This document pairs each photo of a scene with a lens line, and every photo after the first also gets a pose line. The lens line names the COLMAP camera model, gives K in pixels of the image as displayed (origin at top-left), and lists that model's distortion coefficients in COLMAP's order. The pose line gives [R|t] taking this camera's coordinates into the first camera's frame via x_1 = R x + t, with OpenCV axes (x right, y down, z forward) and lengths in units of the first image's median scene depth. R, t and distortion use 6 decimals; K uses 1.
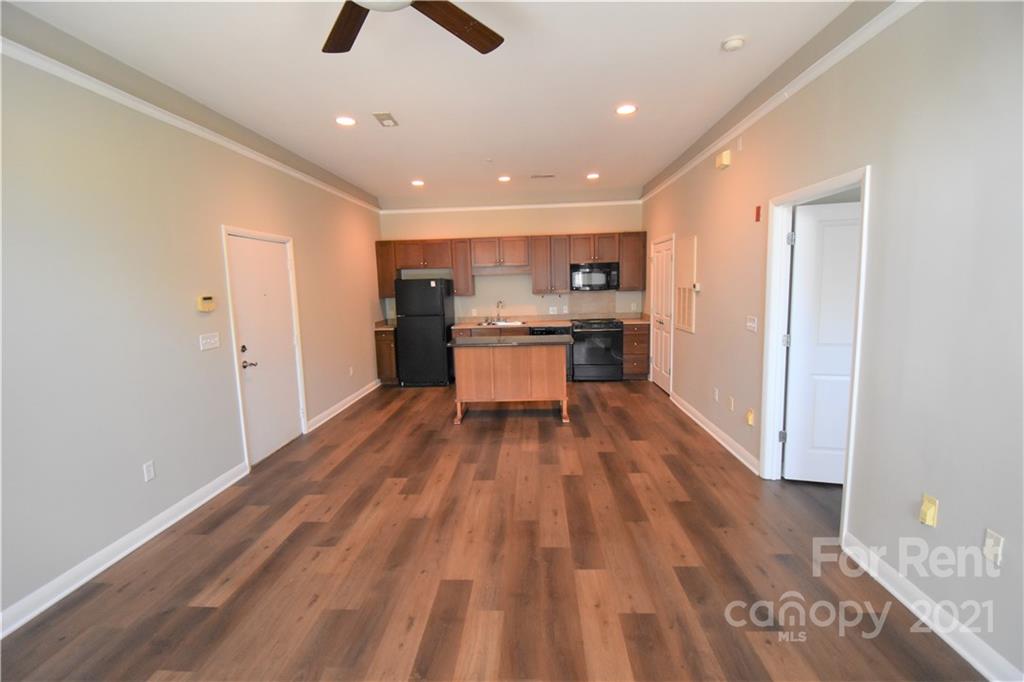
lens RADIAL K [[451.1, 0, 512.9], [0, 451.1, 337.1], [0, 0, 1]] dist [0.026369, -0.028505]
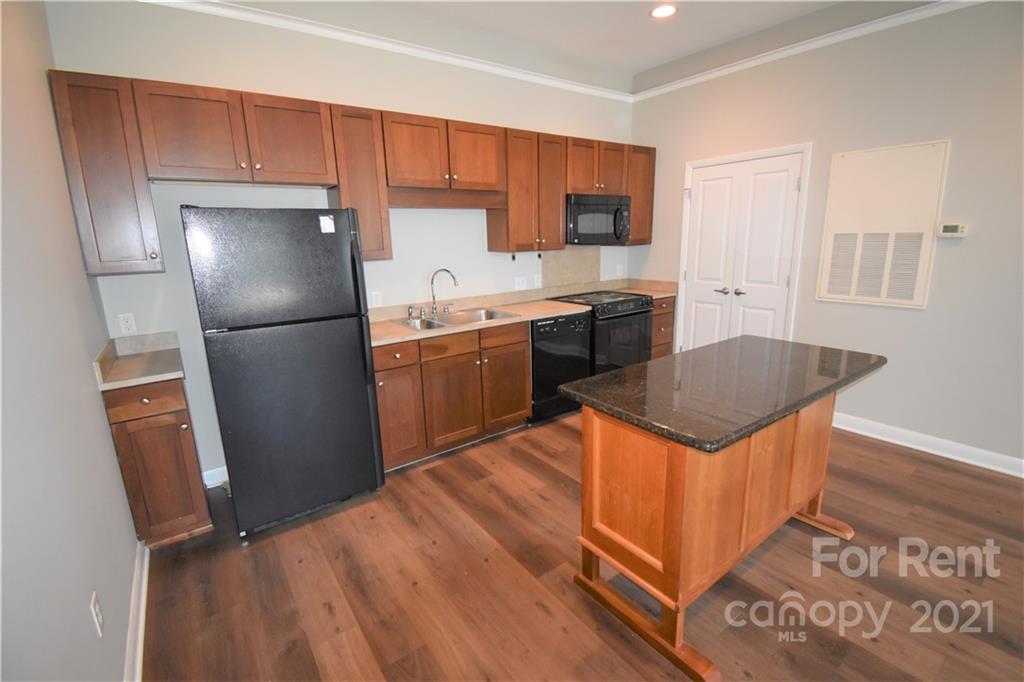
lens RADIAL K [[451.1, 0, 512.9], [0, 451.1, 337.1], [0, 0, 1]] dist [0.026369, -0.028505]
pose [[0.776934, -0.130359, 0.615939, -0.405223], [0.081347, 0.990914, 0.107109, -0.084369], [-0.624305, -0.033111, 0.780479, 0.909878]]
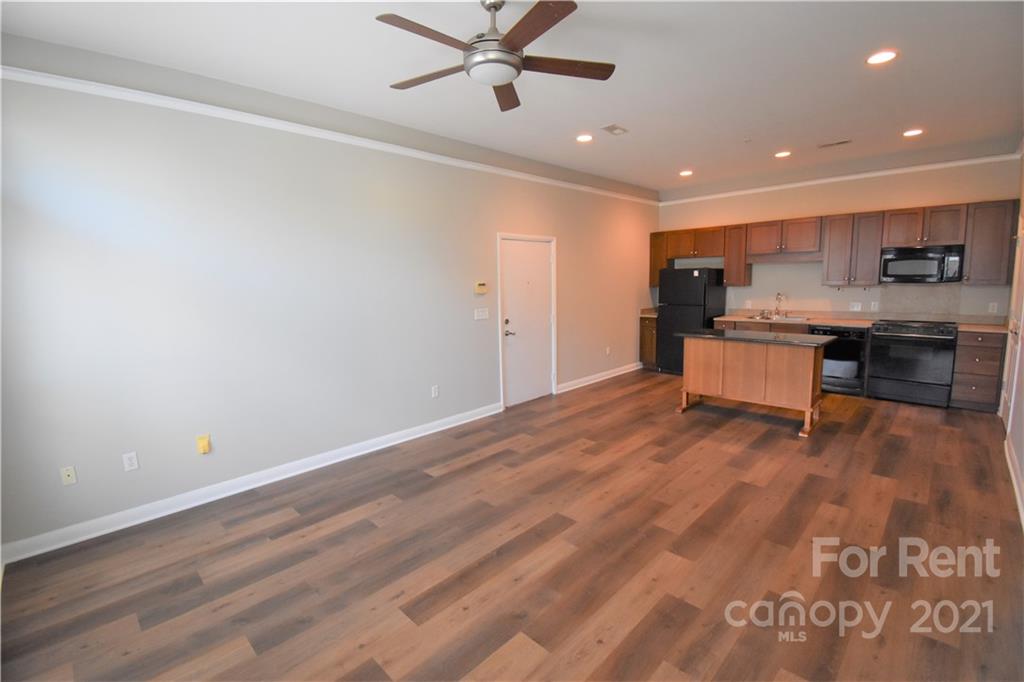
lens RADIAL K [[451.1, 0, 512.9], [0, 451.1, 337.1], [0, 0, 1]] dist [0.026369, -0.028505]
pose [[0.745826, 0.096275, -0.659147, 0.269598], [-0.077871, 0.995317, 0.057265, -0.006242], [0.661574, 0.008619, 0.749830, -0.013658]]
